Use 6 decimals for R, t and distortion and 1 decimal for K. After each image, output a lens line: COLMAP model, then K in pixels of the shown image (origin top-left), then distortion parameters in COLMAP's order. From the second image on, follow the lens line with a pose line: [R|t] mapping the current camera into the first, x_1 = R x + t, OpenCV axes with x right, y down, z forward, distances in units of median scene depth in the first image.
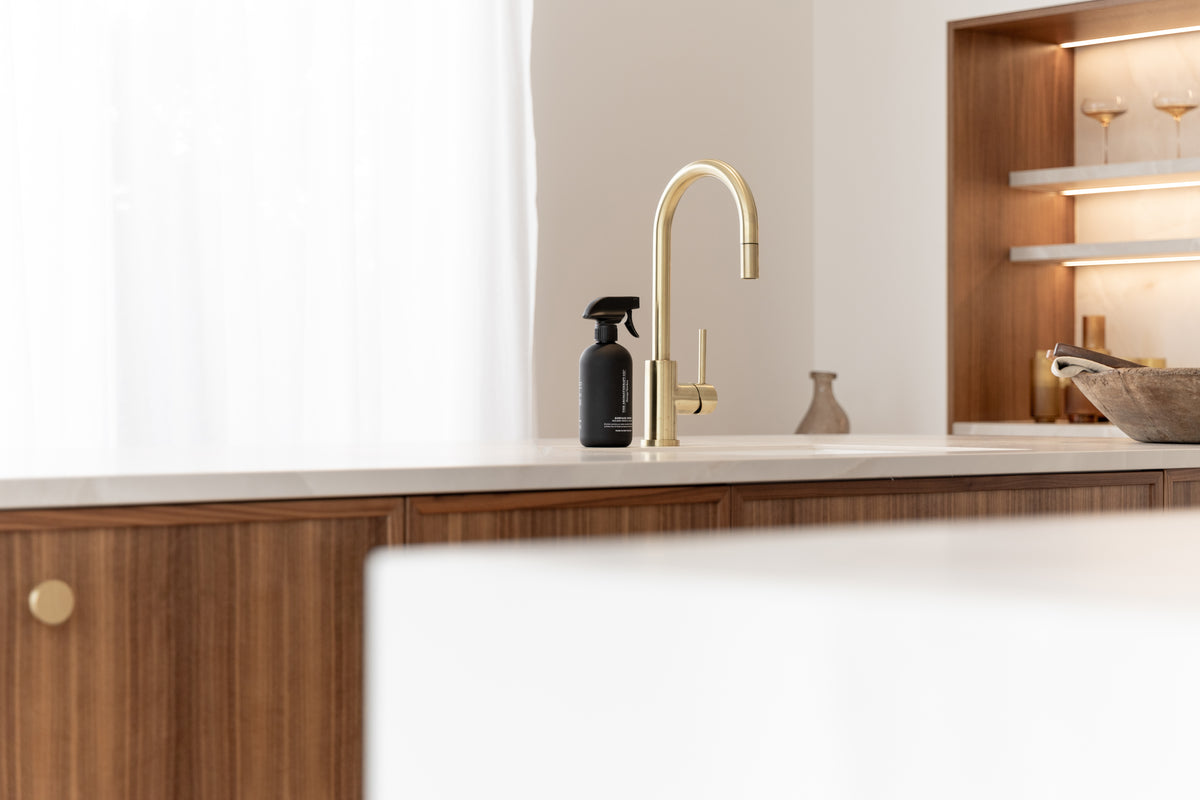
lens RADIAL K [[2615.5, 0, 601.0], [0, 2615.5, 393.1], [0, 0, 1]] dist [0.041660, 0.000000]
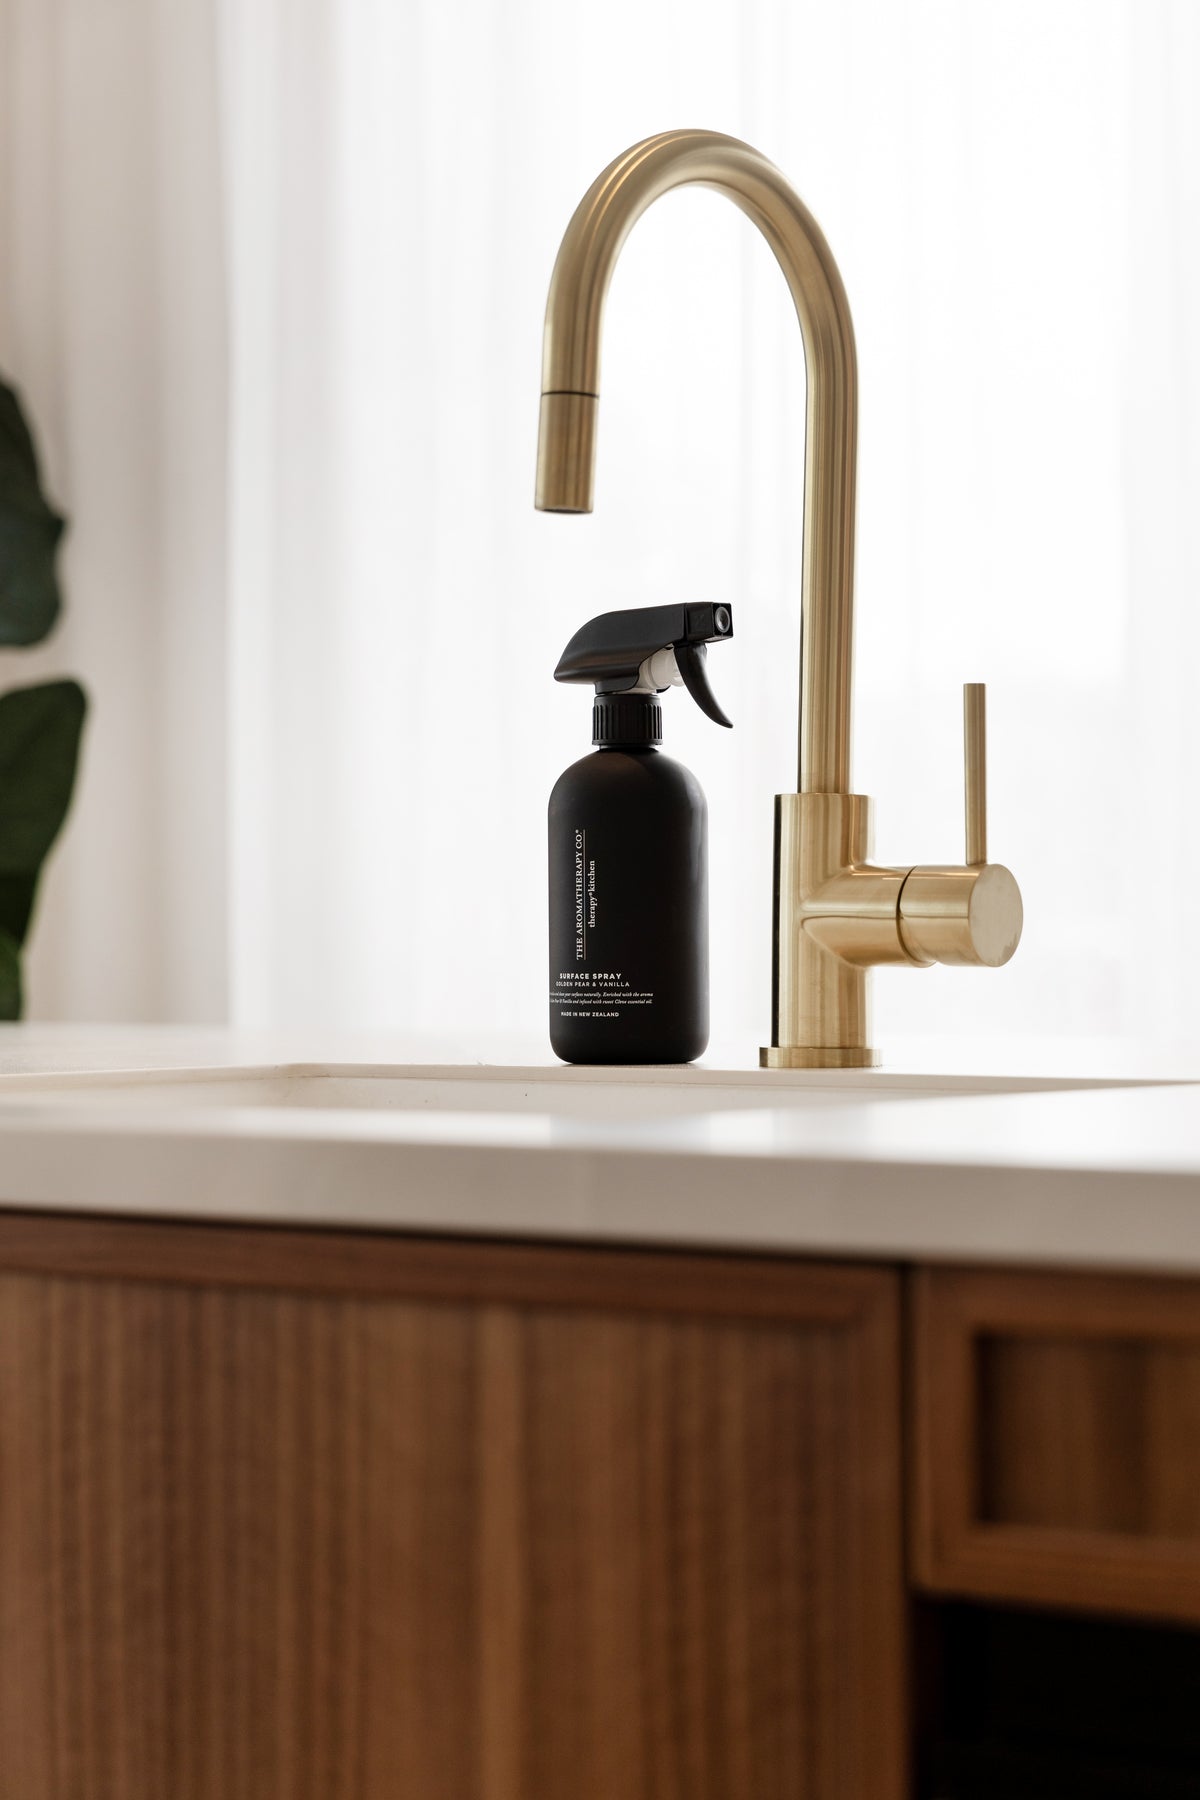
lens RADIAL K [[3875.5, 0, 599.2], [0, 3875.5, 897.5], [0, 0, 1]] dist [0.744863, 0.000000]
pose [[0.224683, -0.011068, -0.974369, 0.485606], [0.002089, 0.999939, -0.010877, 0.005003], [0.974430, 0.000408, 0.224693, 0.889805]]
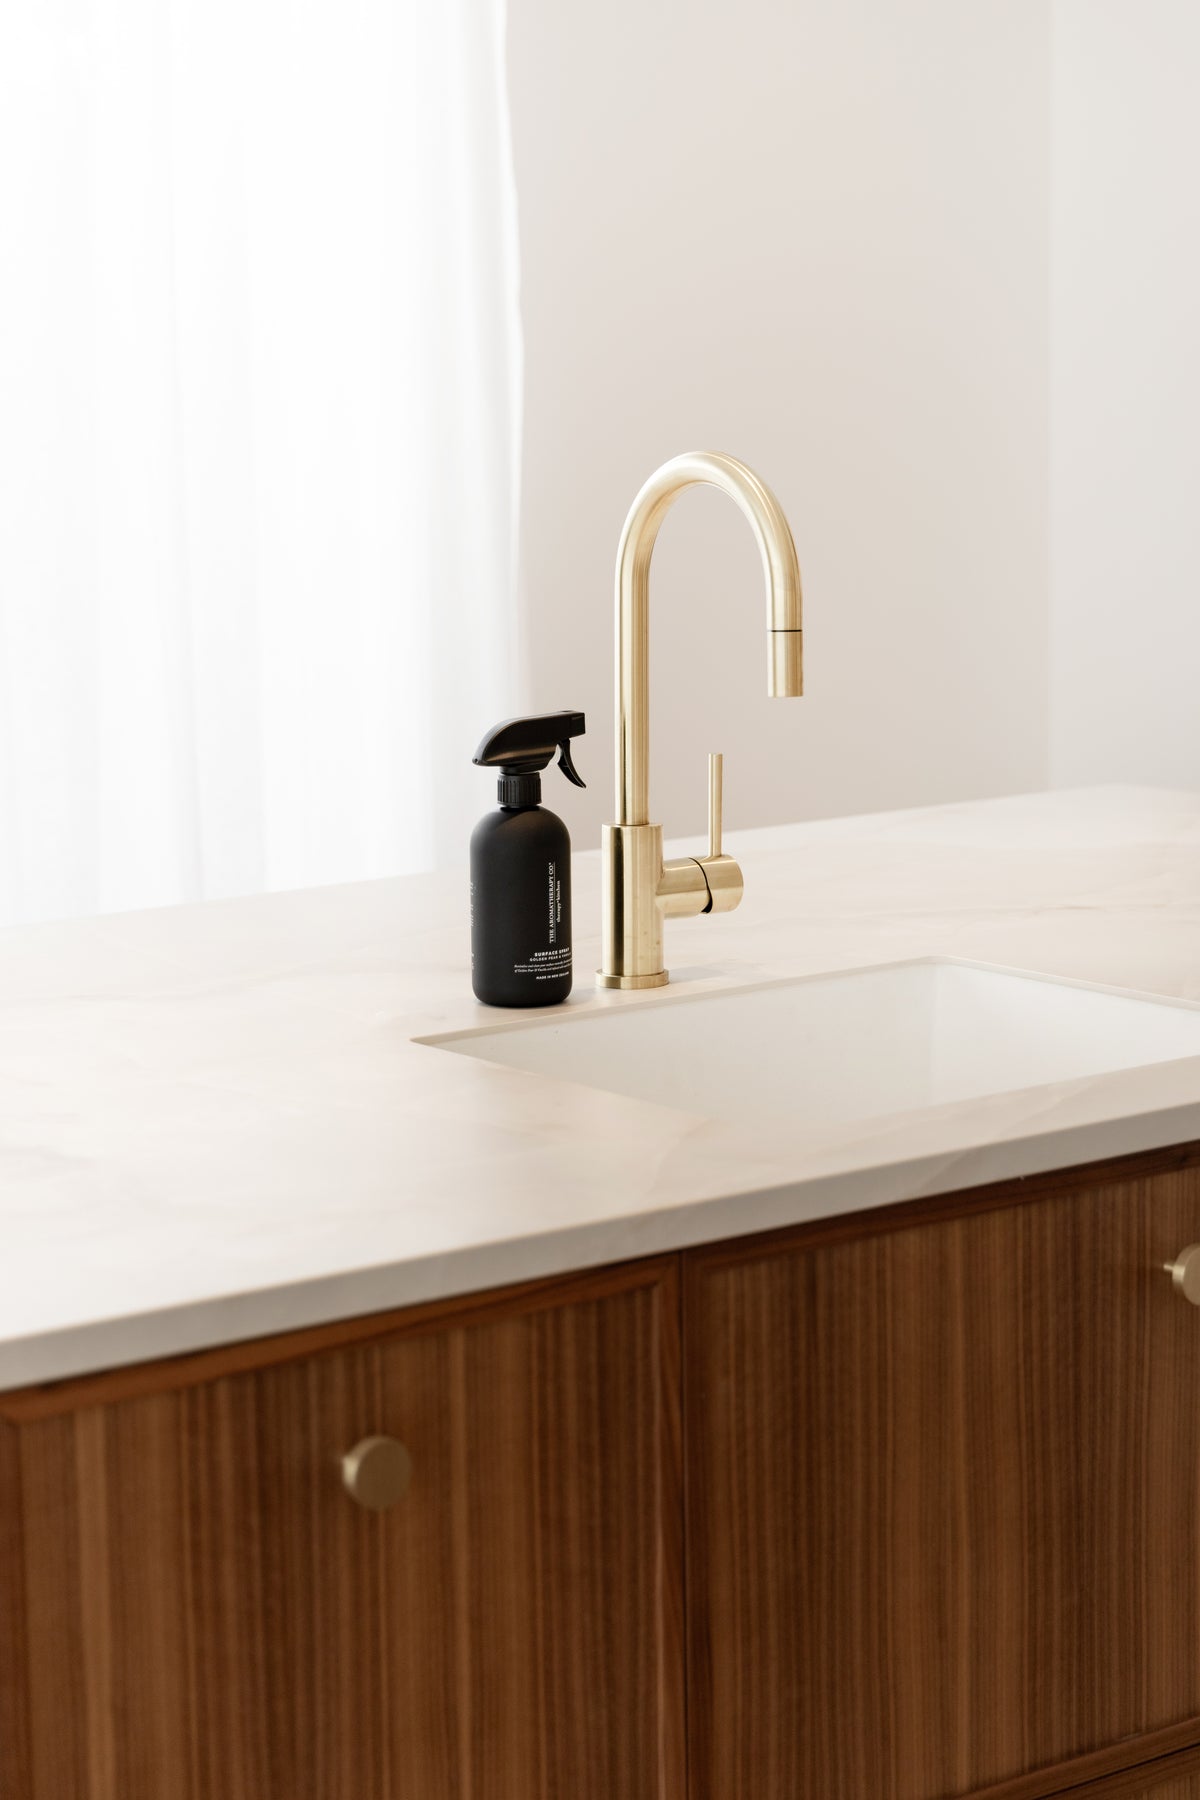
lens RADIAL K [[4187.7, 0, 583.7], [0, 4187.7, 905.1], [0, 0, 1]] dist [0.034322, 0.000000]
pose [[0.998150, -0.004010, -0.060672, 0.066142], [0.013086, 0.988609, 0.149939, -0.126367], [0.059380, -0.150456, 0.986832, 0.167160]]
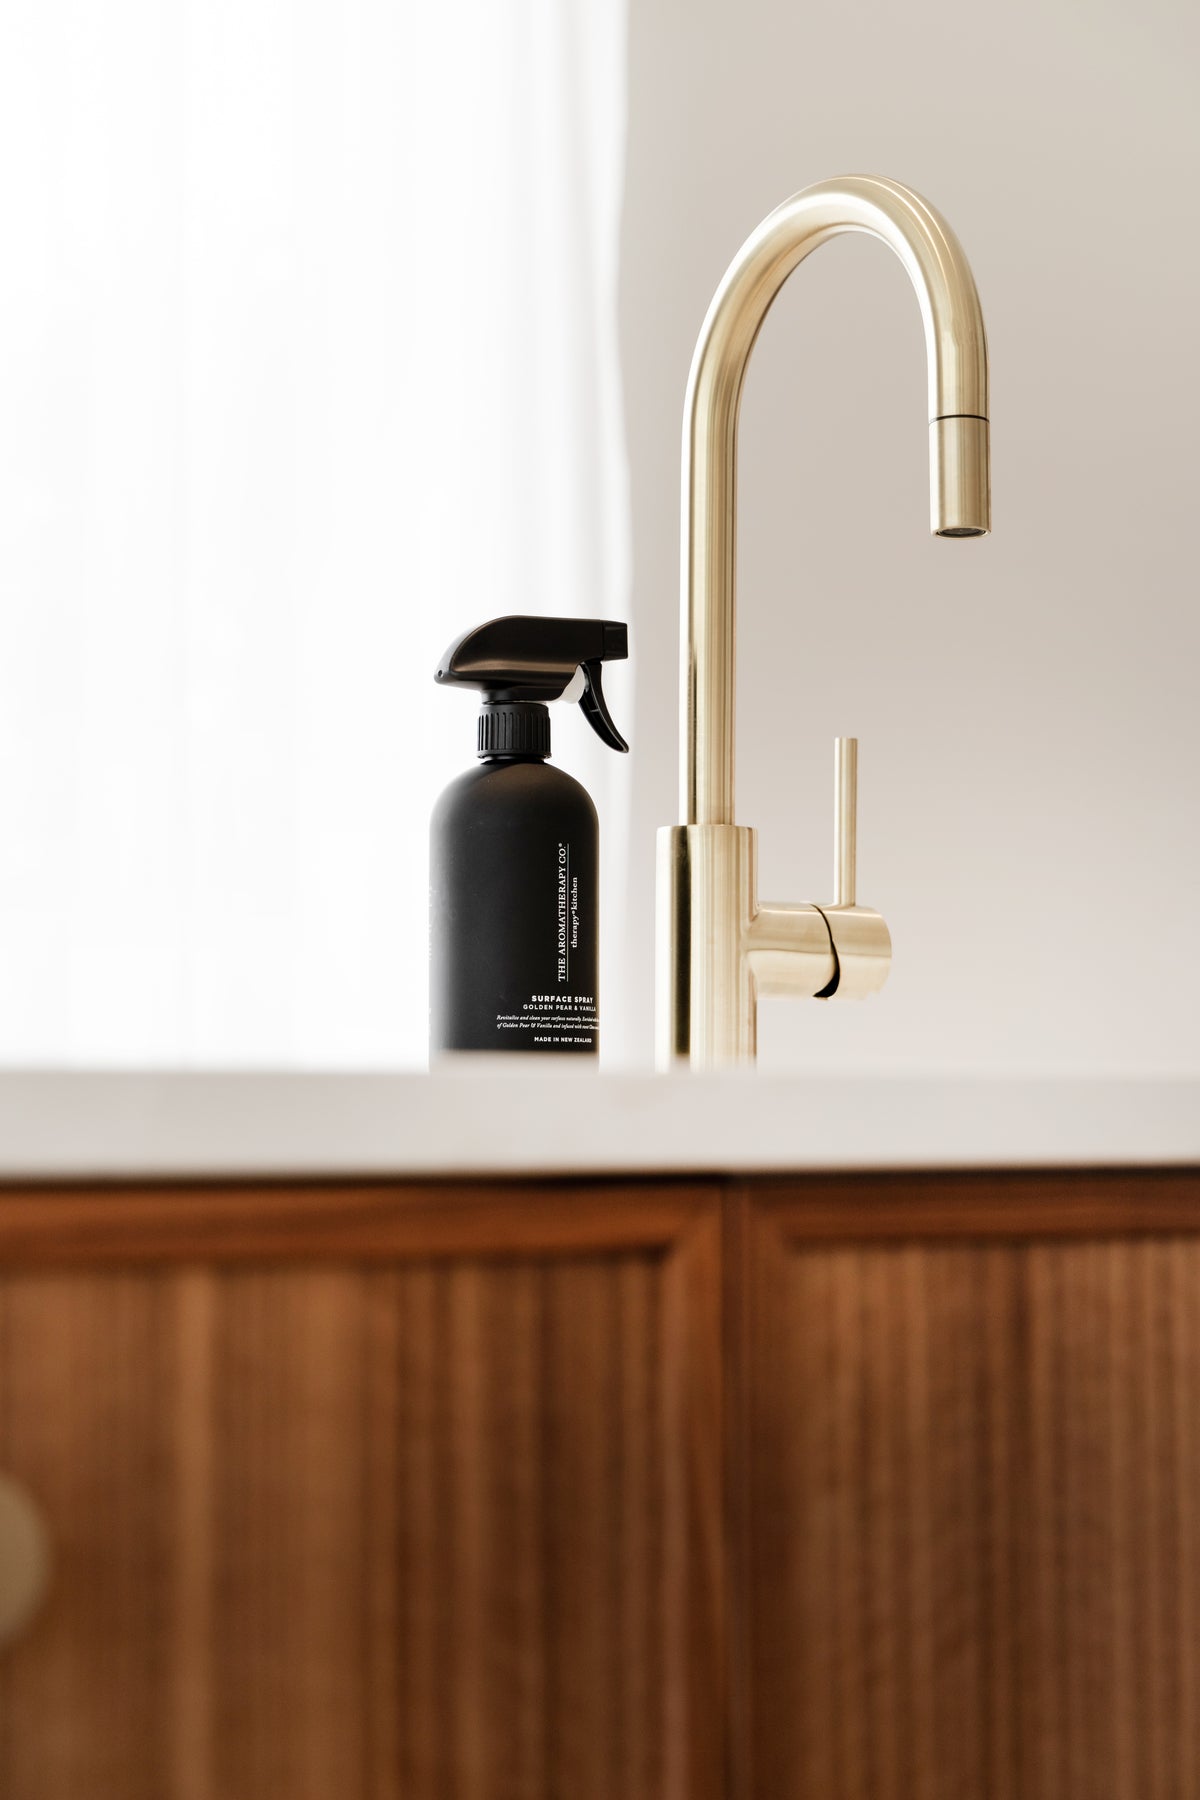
lens RADIAL K [[3923.3, 0, 564.7], [0, 3923.3, 908.7], [0, 0, 1]] dist [0.041660, 0.000000]
pose [[0.993700, -0.008936, -0.111713, 0.060779], [0.002625, 0.998399, -0.056509, 0.025136], [0.112039, 0.055860, 0.992133, 0.536709]]
